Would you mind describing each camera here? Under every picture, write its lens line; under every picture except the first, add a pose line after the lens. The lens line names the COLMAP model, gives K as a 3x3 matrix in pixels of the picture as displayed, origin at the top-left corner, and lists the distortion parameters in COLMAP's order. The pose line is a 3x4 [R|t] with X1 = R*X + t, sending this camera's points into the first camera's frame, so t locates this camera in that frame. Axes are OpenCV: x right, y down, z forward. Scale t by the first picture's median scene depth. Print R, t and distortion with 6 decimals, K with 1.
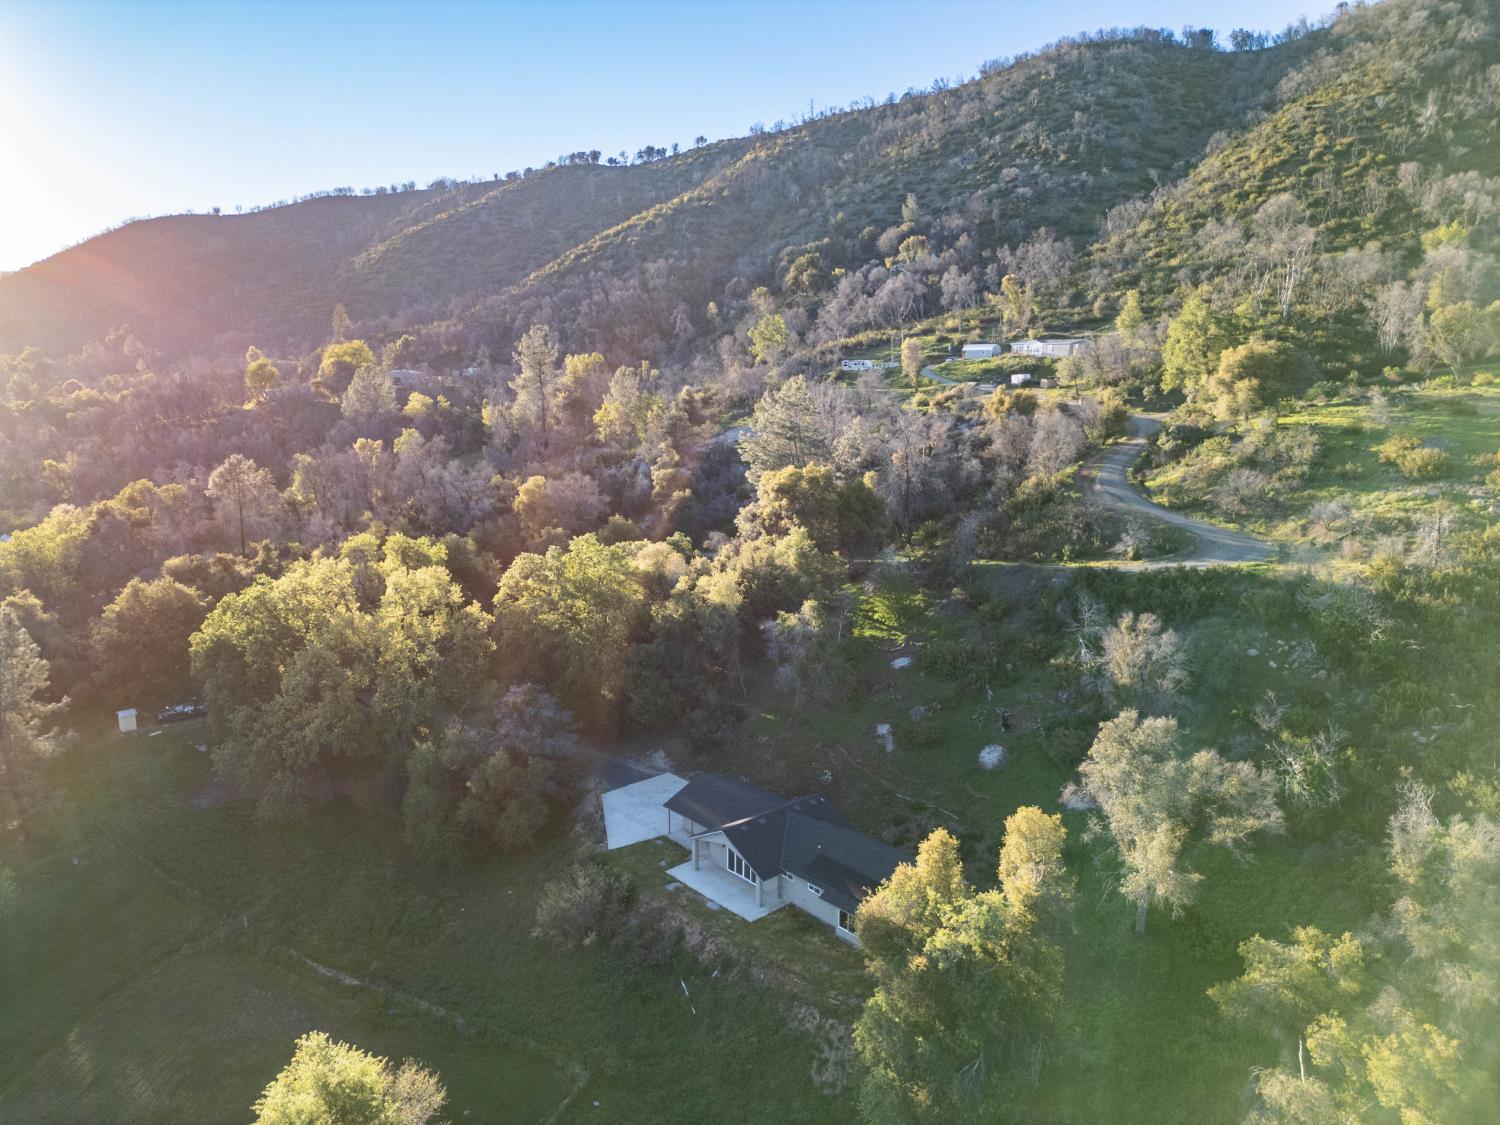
lens RADIAL K [[1047.5, 0, 750.6], [0, 1047.5, 560.2], [0, 0, 1]] dist [0.073024, -0.068939]
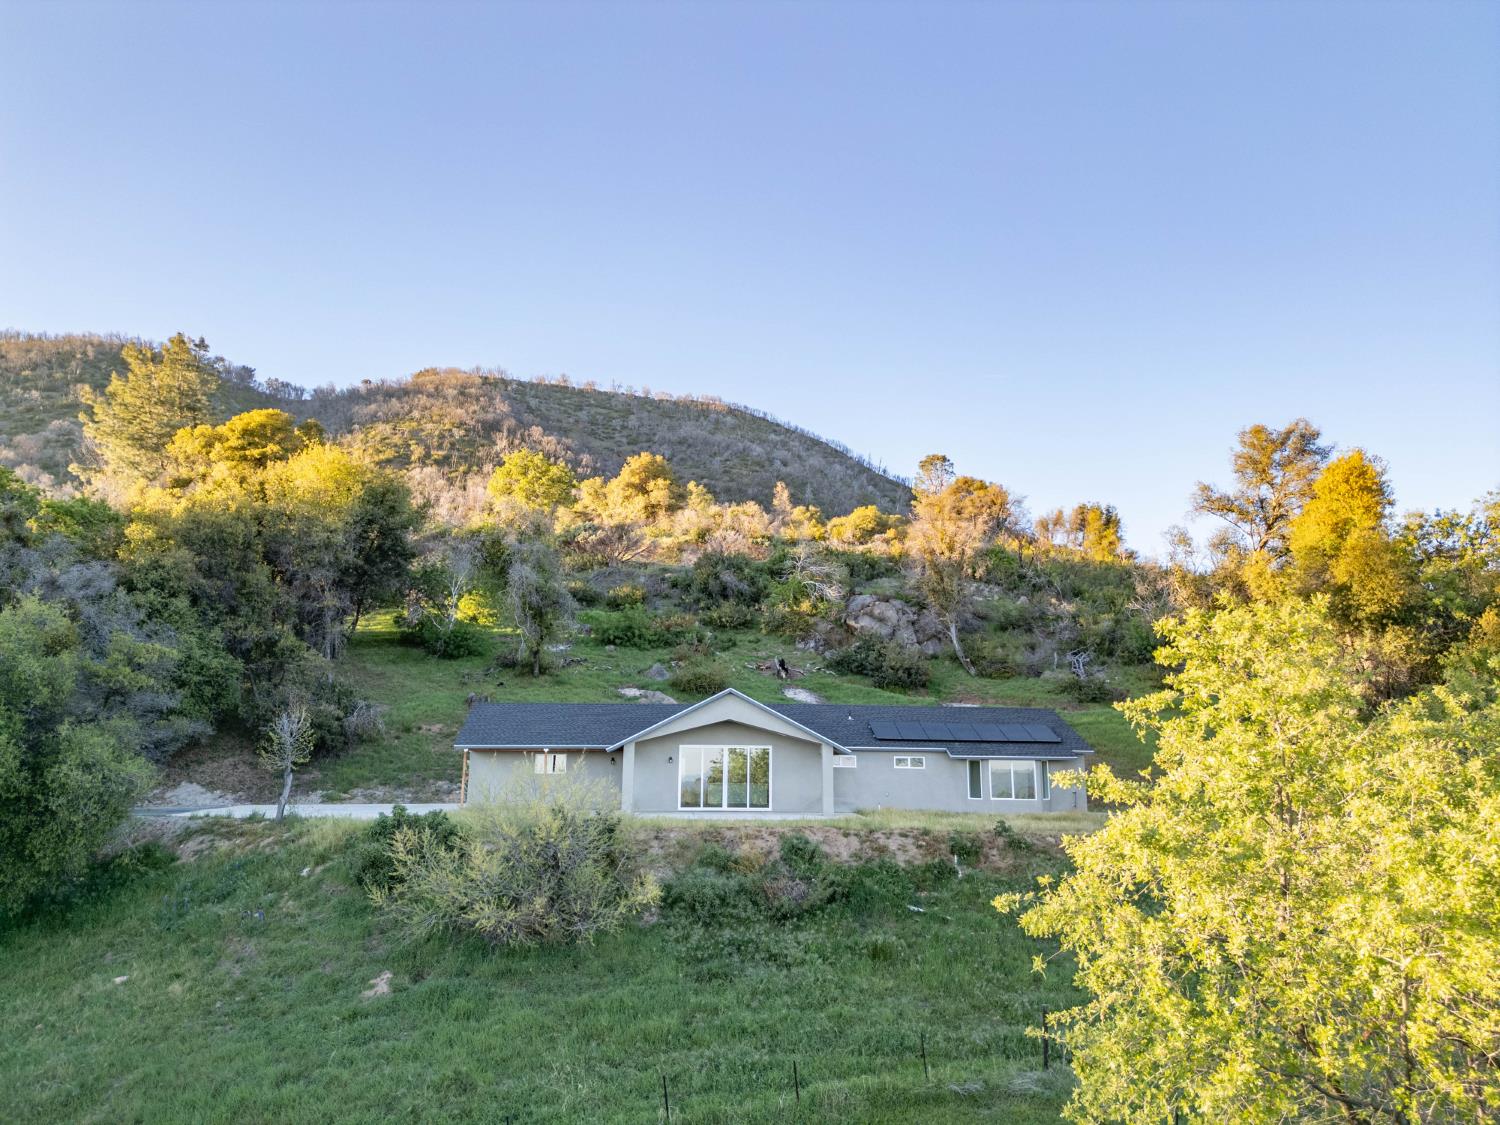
lens RADIAL K [[1047.5, 0, 752.2], [0, 1047.5, 558.3], [0, 0, 1]] dist [0.073024, -0.068939]
pose [[0.607058, 0.147807, 0.780790, -0.152608], [0.139052, 0.947632, -0.287503, 0.124815], [-0.782397, 0.283101, 0.554715, 0.254221]]
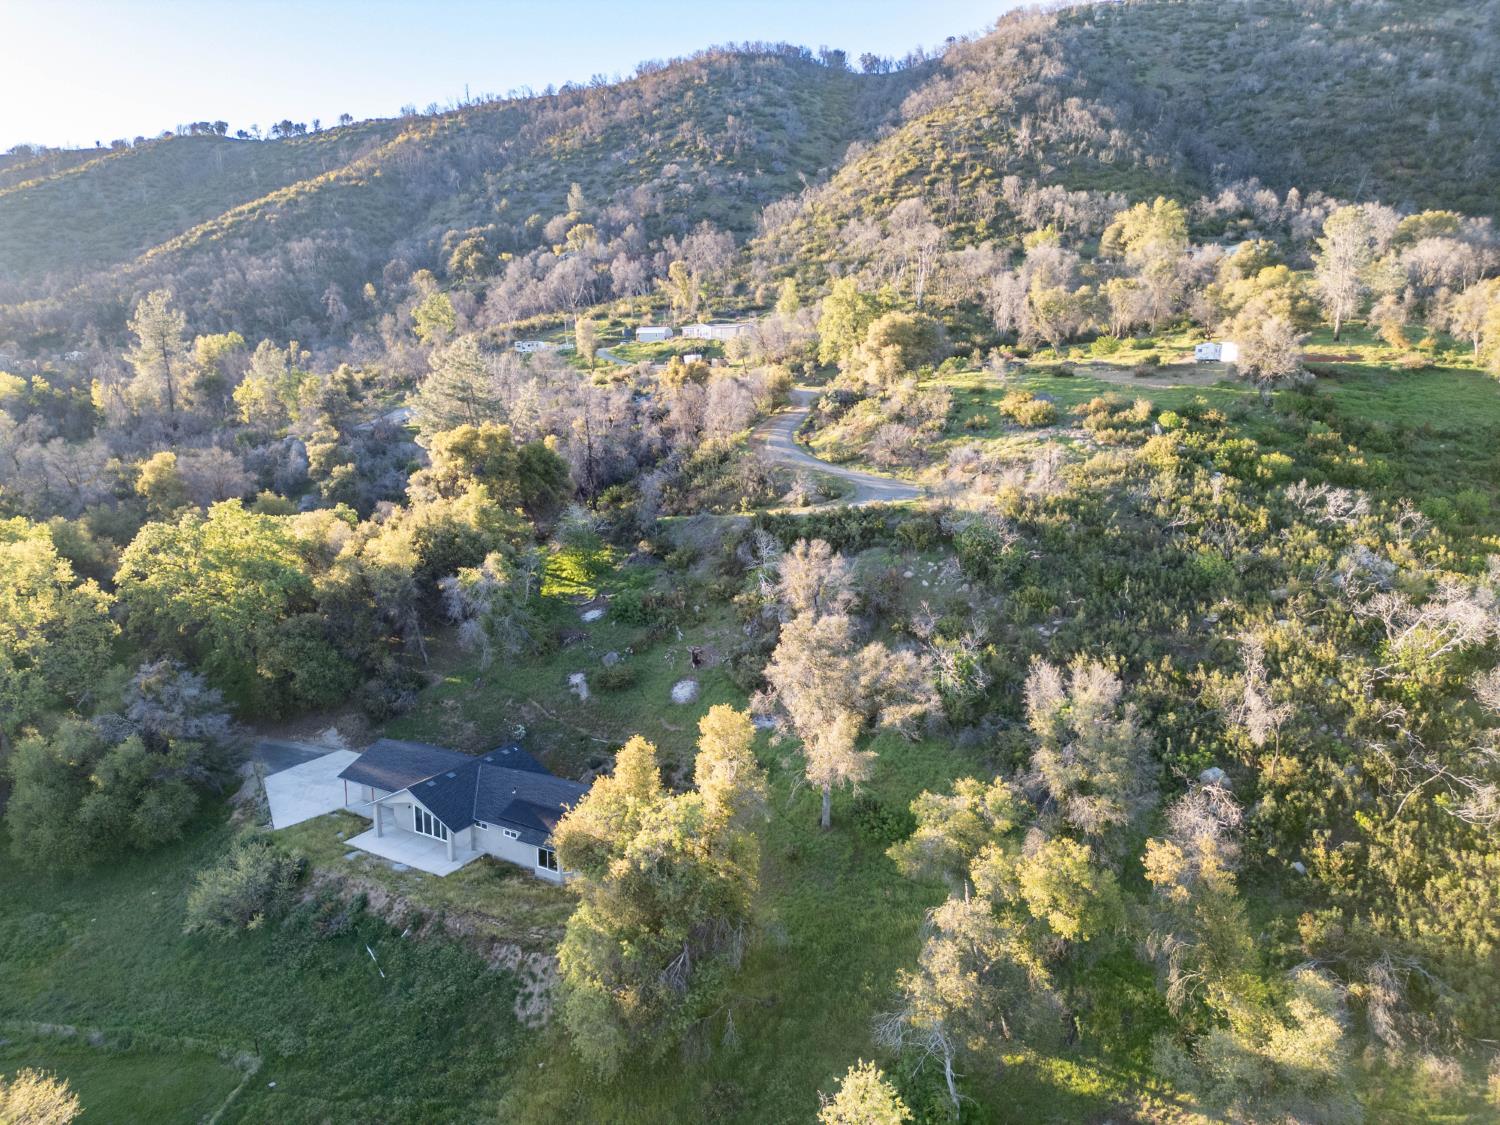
lens RADIAL K [[1047.5, 0, 750.1], [0, 1047.5, 560.4], [0, 0, 1]] dist [0.073024, -0.068939]
pose [[0.955259, -0.051466, 0.291258, 0.000388], [0.052237, 0.998622, 0.005133, 0.024074], [-0.291121, 0.010311, 0.956631, 0.003933]]
